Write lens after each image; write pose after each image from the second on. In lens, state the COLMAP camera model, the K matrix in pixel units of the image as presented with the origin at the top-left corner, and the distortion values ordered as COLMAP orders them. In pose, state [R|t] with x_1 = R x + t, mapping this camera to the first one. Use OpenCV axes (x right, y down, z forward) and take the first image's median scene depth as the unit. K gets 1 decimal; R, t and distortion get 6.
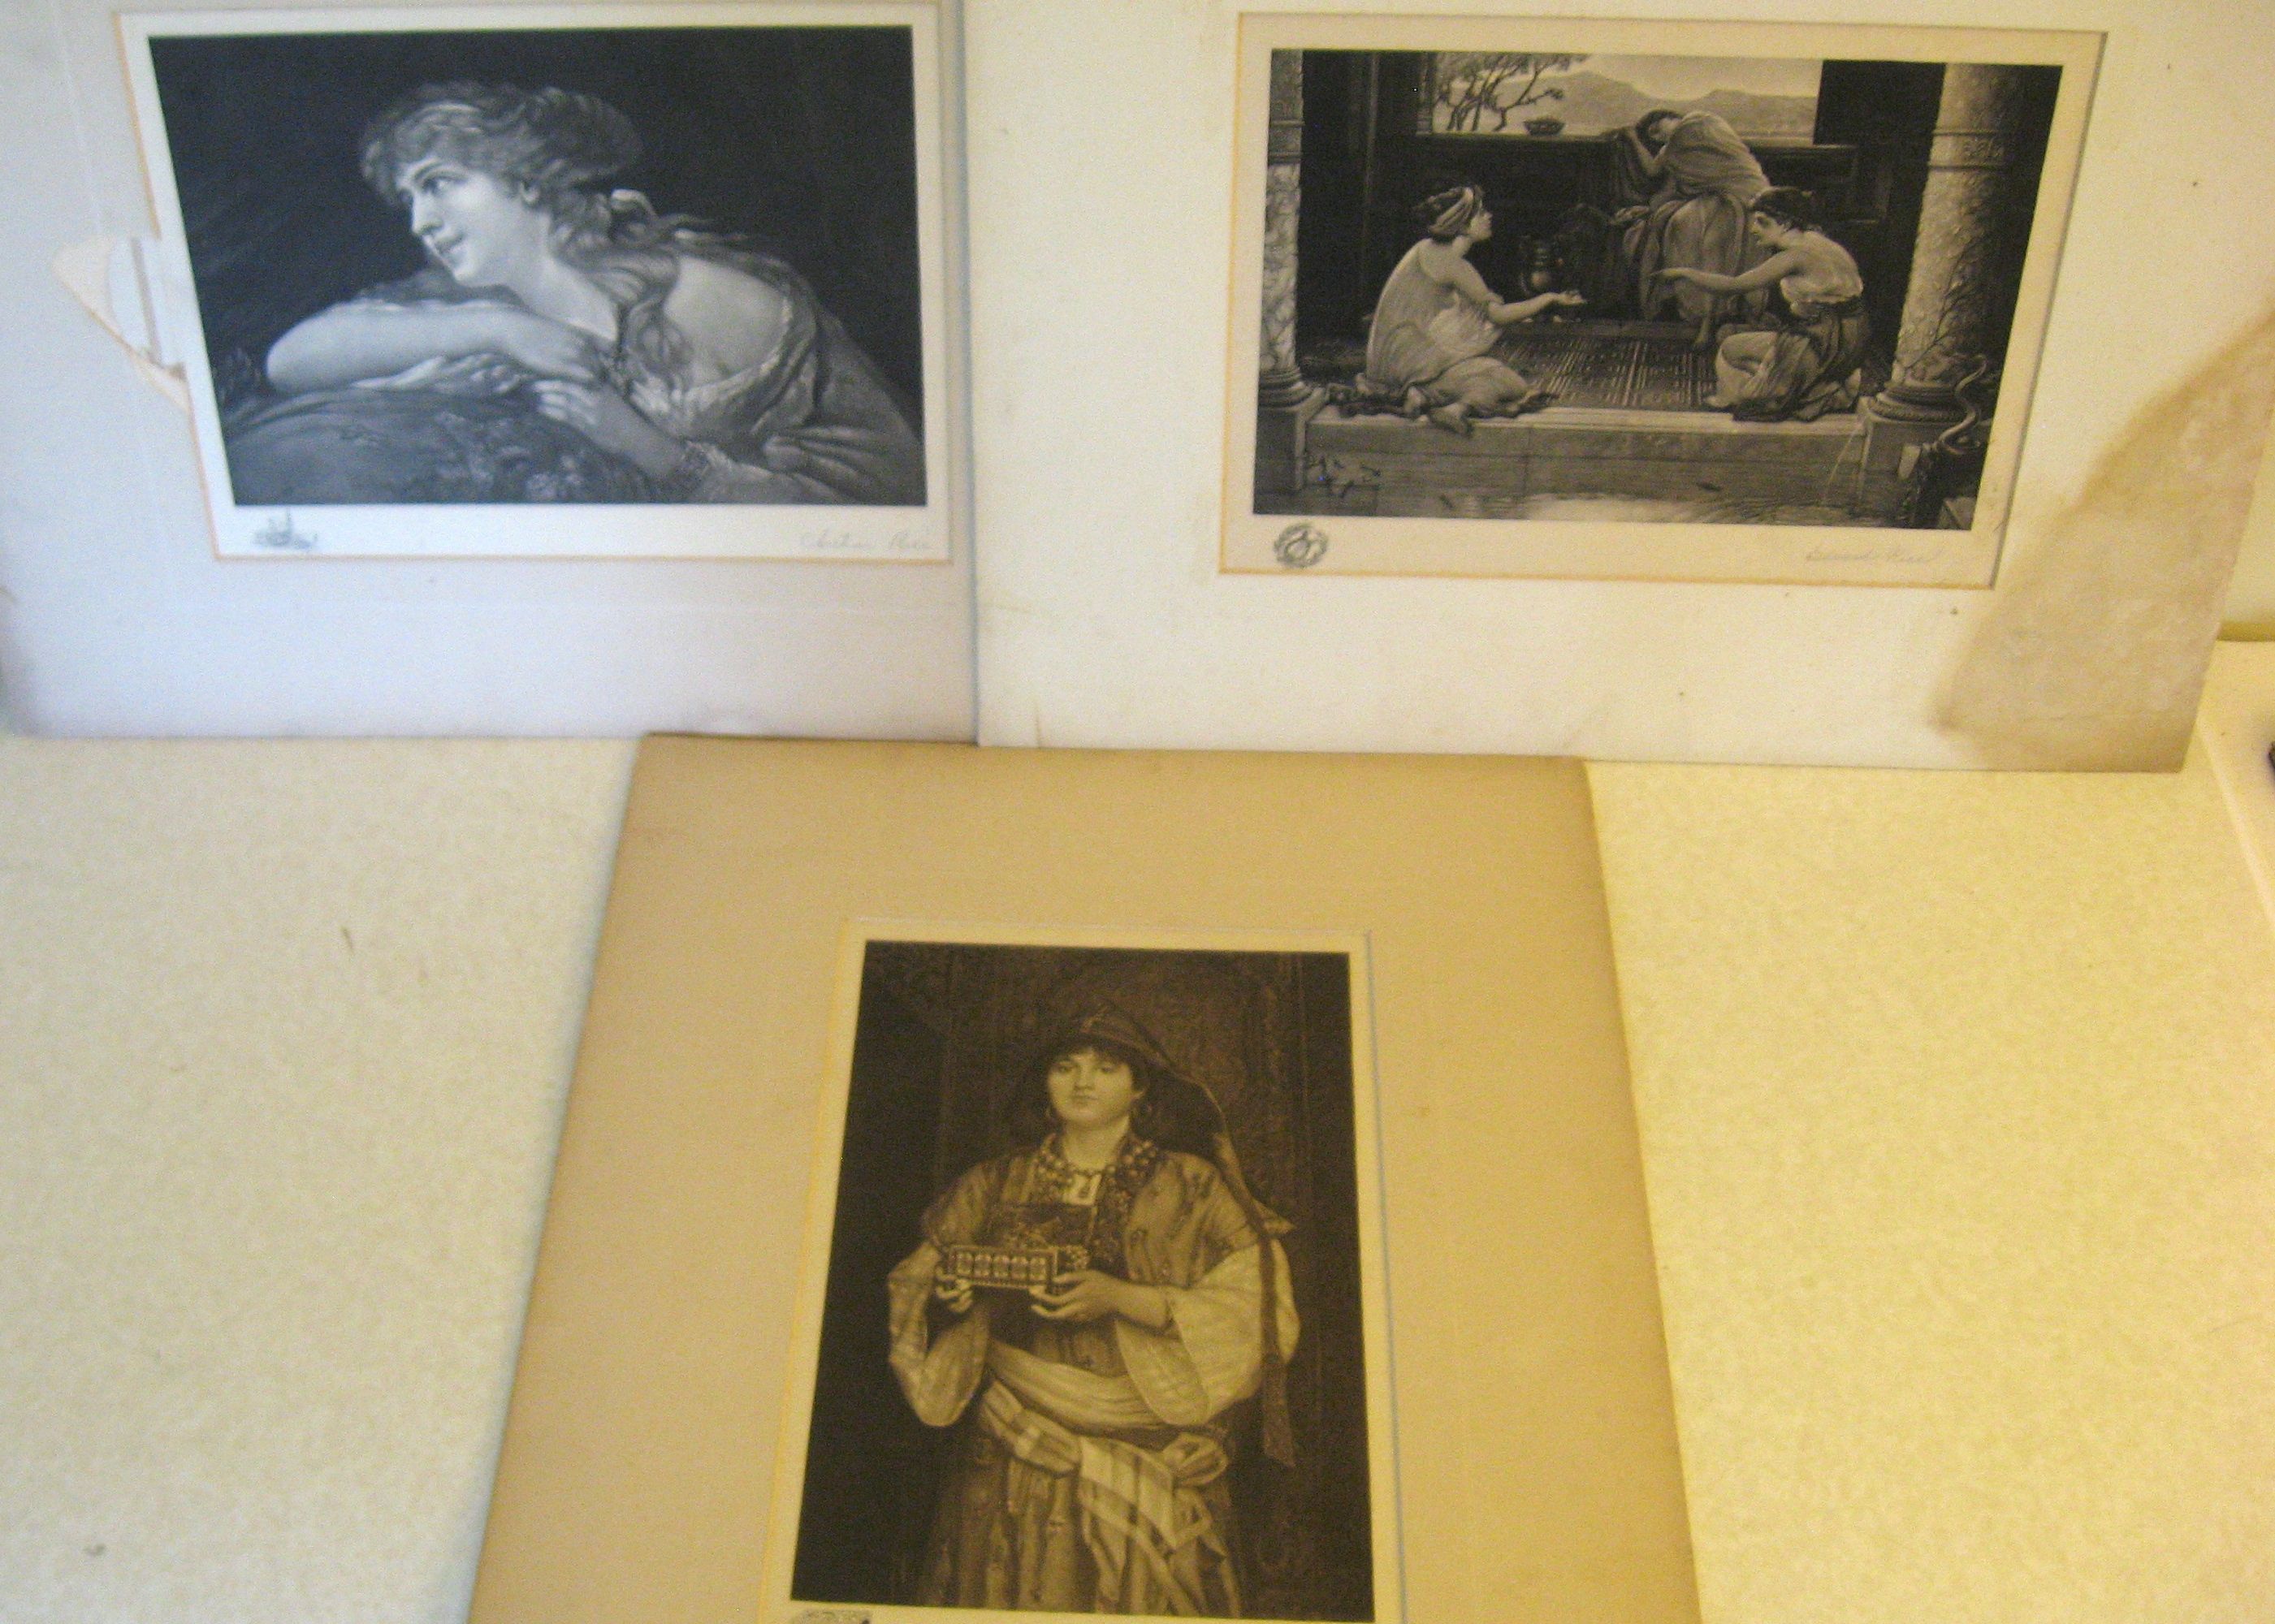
lens RADIAL K [[2608.9, 0, 1129.8], [0, 2608.9, 816.0], [0, 0, 1]] dist [-0.131627, 0.000000]
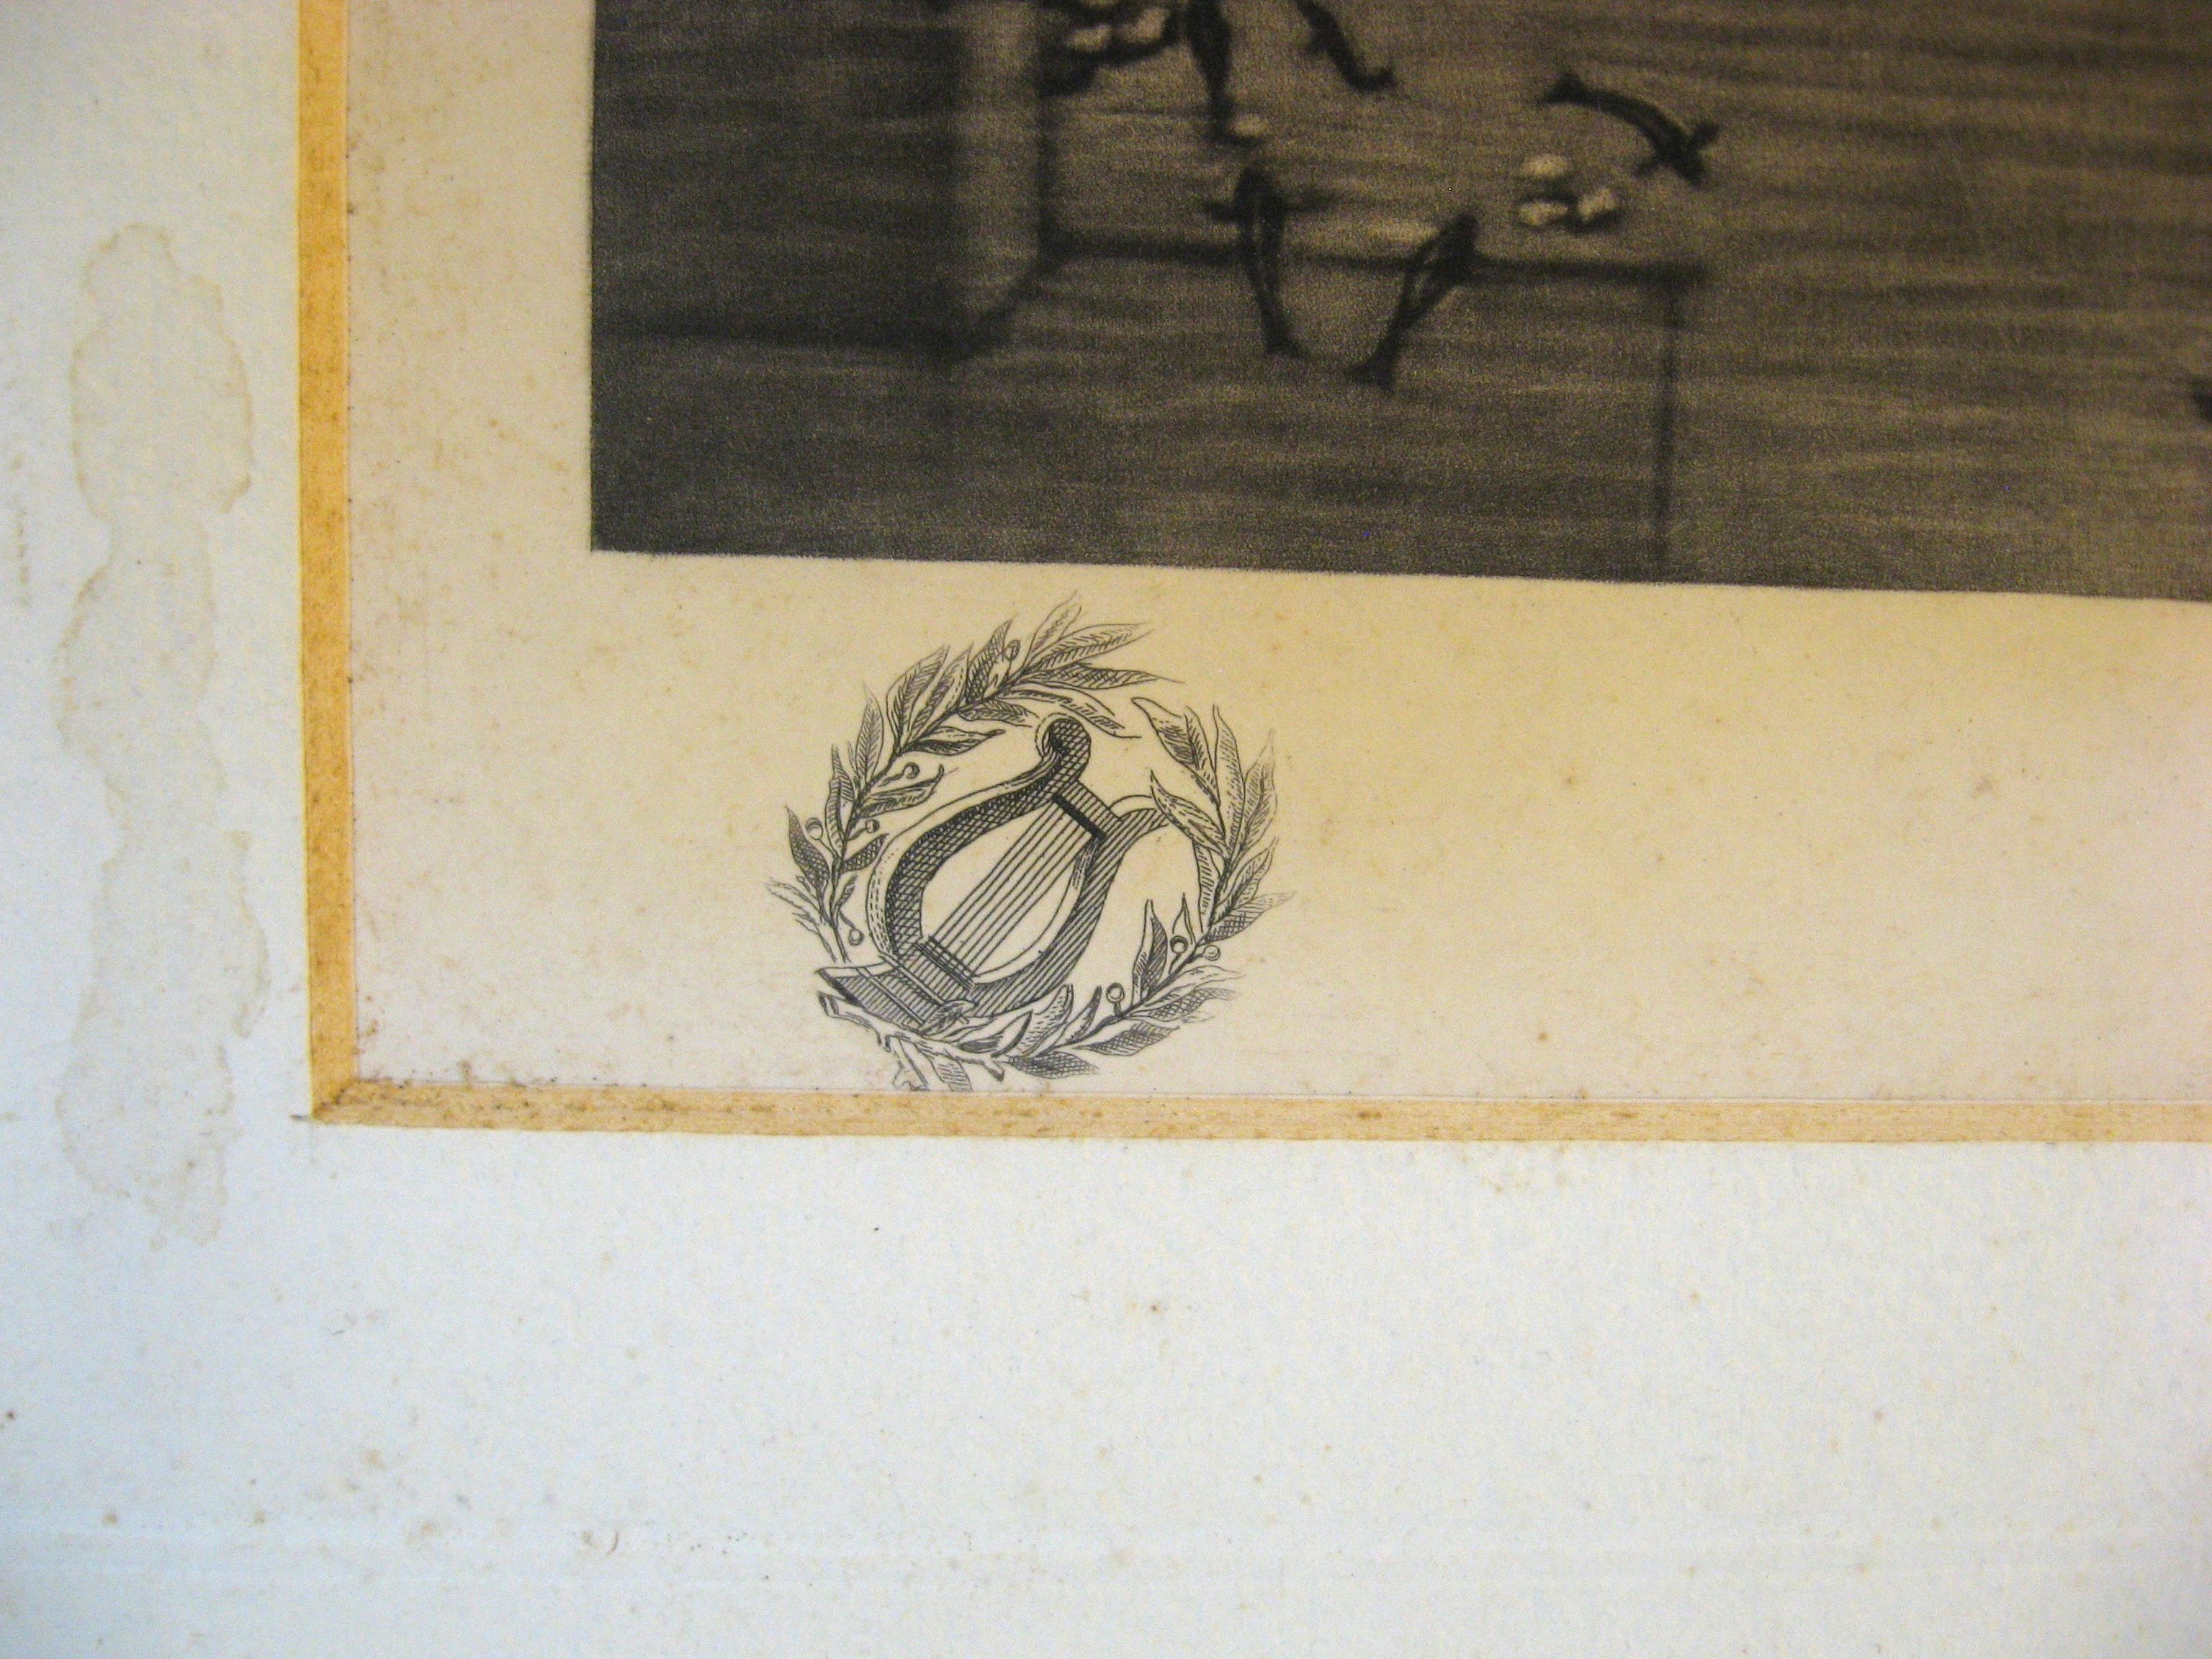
lens RADIAL K [[2254.6, 0, 1103.3], [0, 2254.6, 826.9], [0, 0, 1]] dist [-0.119436, 0.000000]
pose [[0.998032, 0.007488, 0.062266, 0.066387], [0.020899, 0.896389, -0.442775, -0.064815], [-0.059130, 0.443204, 0.894468, 0.964041]]
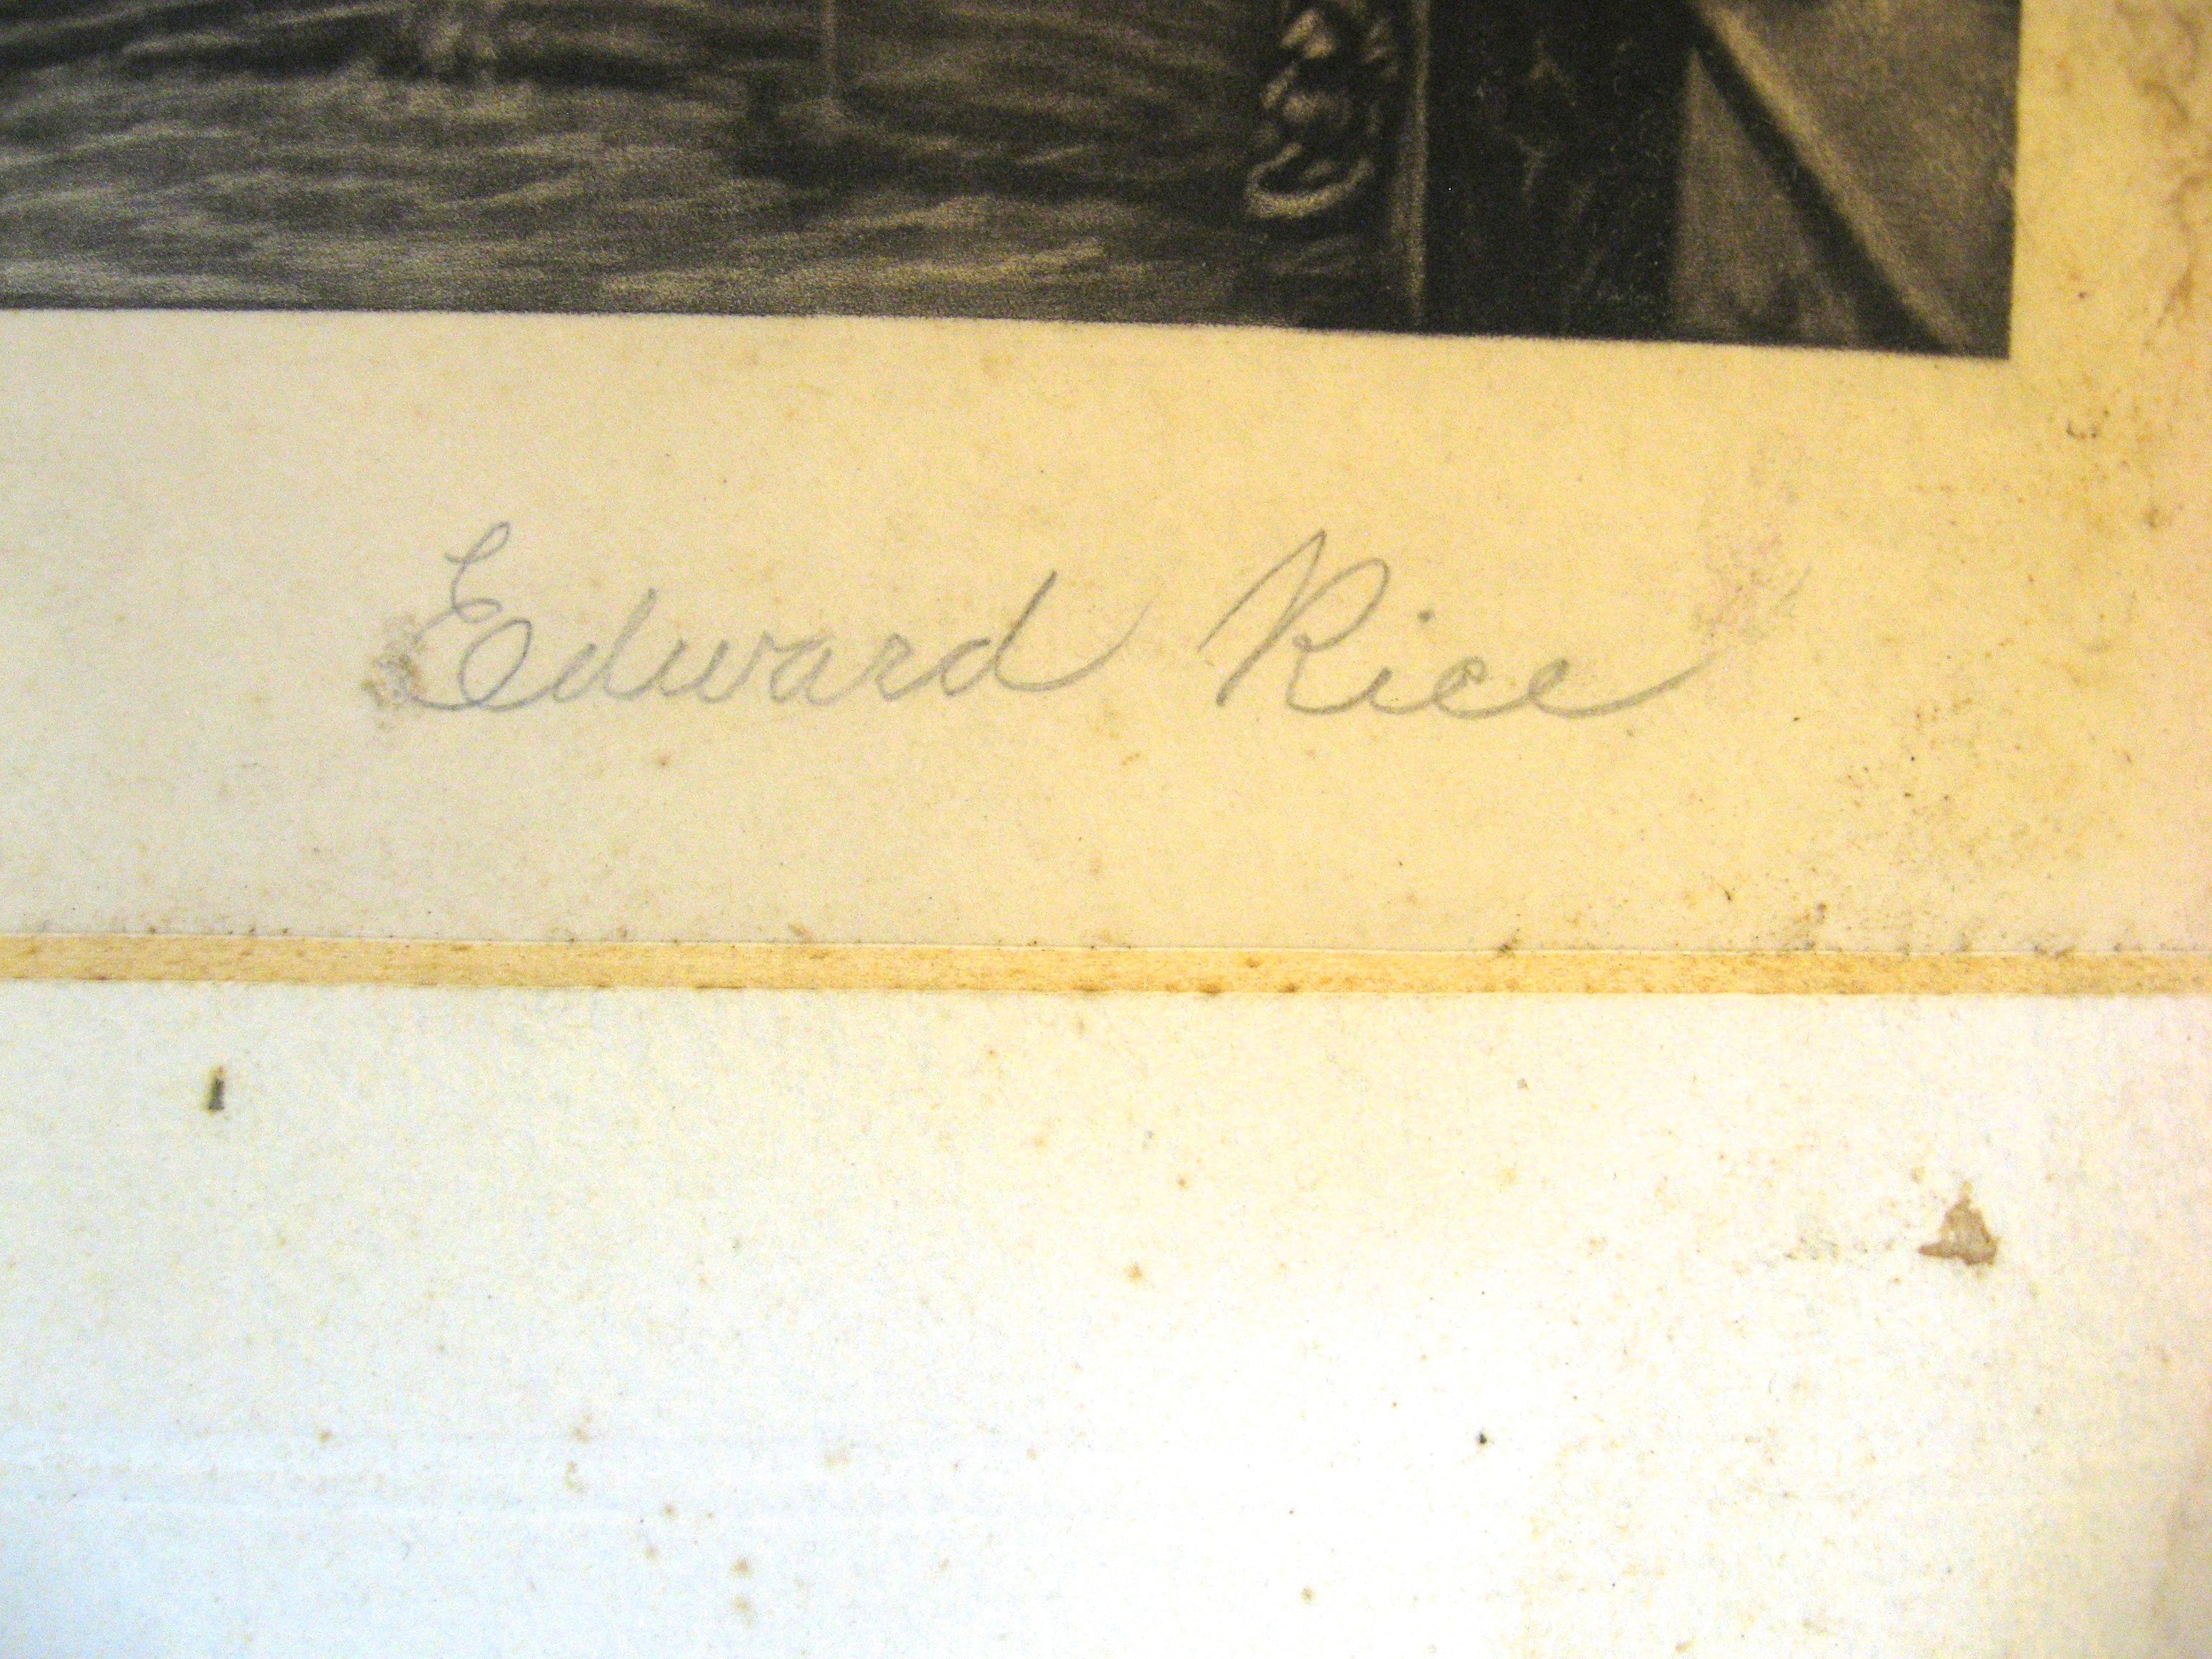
lens RADIAL K [[2254.6, 0, 1108.0], [0, 2254.6, 828.2], [0, 0, 1]] dist [-0.119436, 0.000000]
pose [[0.997041, 0.000293, 0.076868, 0.300164], [0.035268, 0.886786, -0.460833, -0.058977], [-0.068300, 0.462181, 0.884152, 0.982814]]
